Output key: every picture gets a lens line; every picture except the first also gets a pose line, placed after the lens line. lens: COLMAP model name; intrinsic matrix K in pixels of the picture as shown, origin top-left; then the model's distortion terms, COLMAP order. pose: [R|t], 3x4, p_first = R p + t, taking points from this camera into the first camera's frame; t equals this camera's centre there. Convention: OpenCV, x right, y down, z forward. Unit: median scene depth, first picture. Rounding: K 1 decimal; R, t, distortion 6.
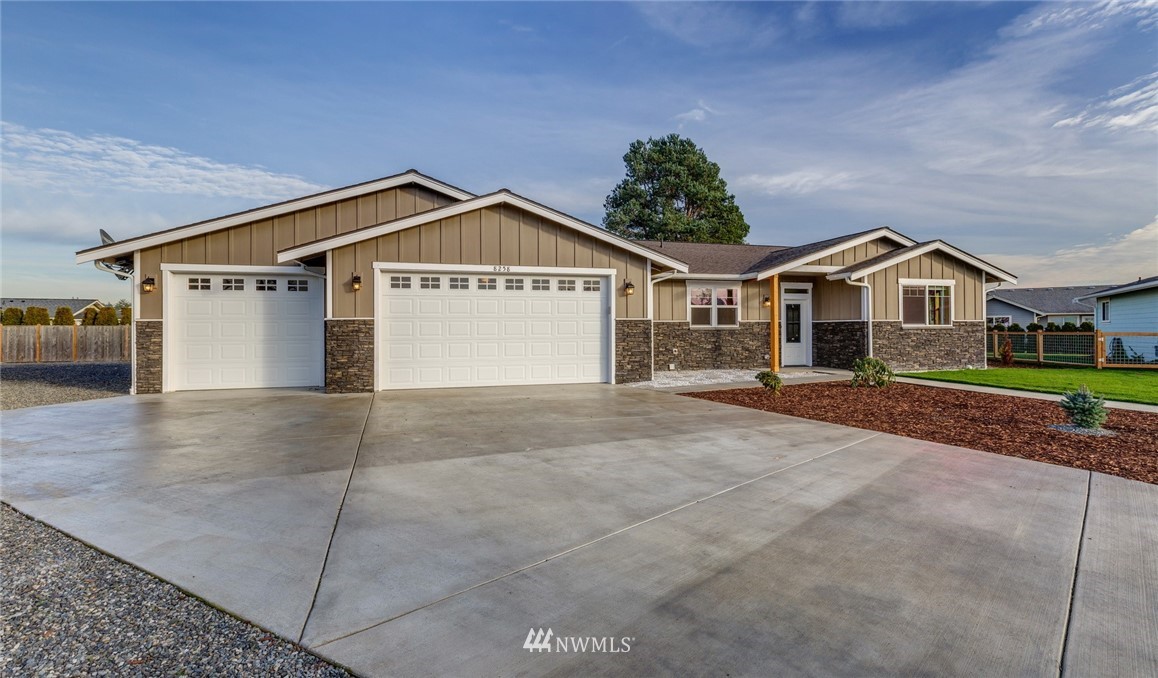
lens RADIAL K [[542.6, 0, 578.2], [0, 542.6, 332.3], [0, 0, 1]] dist [0.001140, 0.000075]
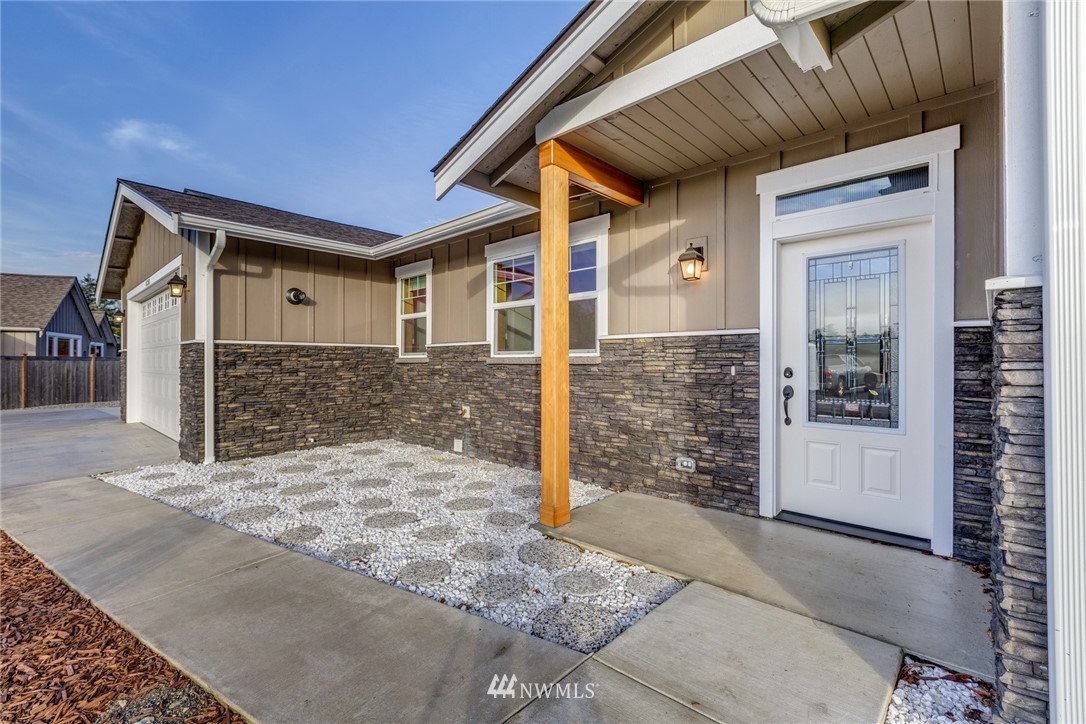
lens RADIAL K [[493.4, 0, 537.7], [0, 493.4, 360.5], [0, 0, 1]] dist [-0.005379, 0.000067]
pose [[0.479005, 0.000516, -0.877812, 0.540120], [-0.007395, 0.999967, -0.003447, -0.005723], [0.877781, 0.008142, 0.478993, 0.826911]]
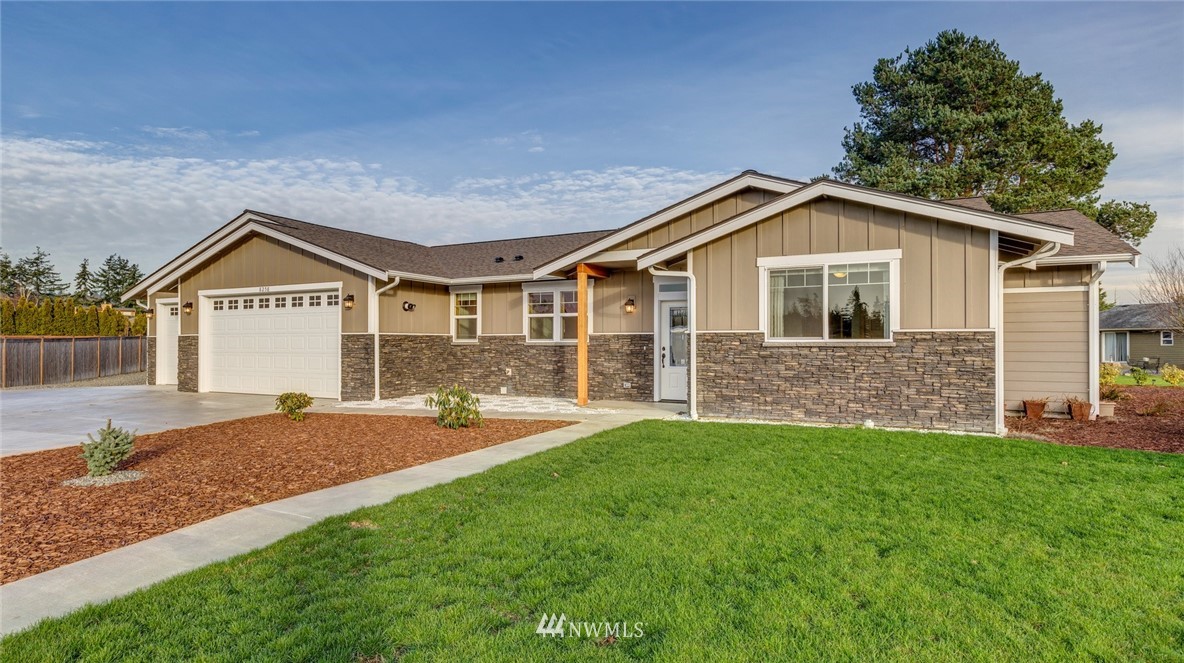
lens RADIAL K [[656.2, 0, 590.1], [0, 656.2, 333.3], [0, 0, 1]] dist [-0.004873, -0.000004]
pose [[0.713165, -0.005978, -0.700970, 0.919595], [-0.007116, 0.999850, -0.015766, -0.007484], [0.700960, 0.016231, 0.713016, 0.370466]]
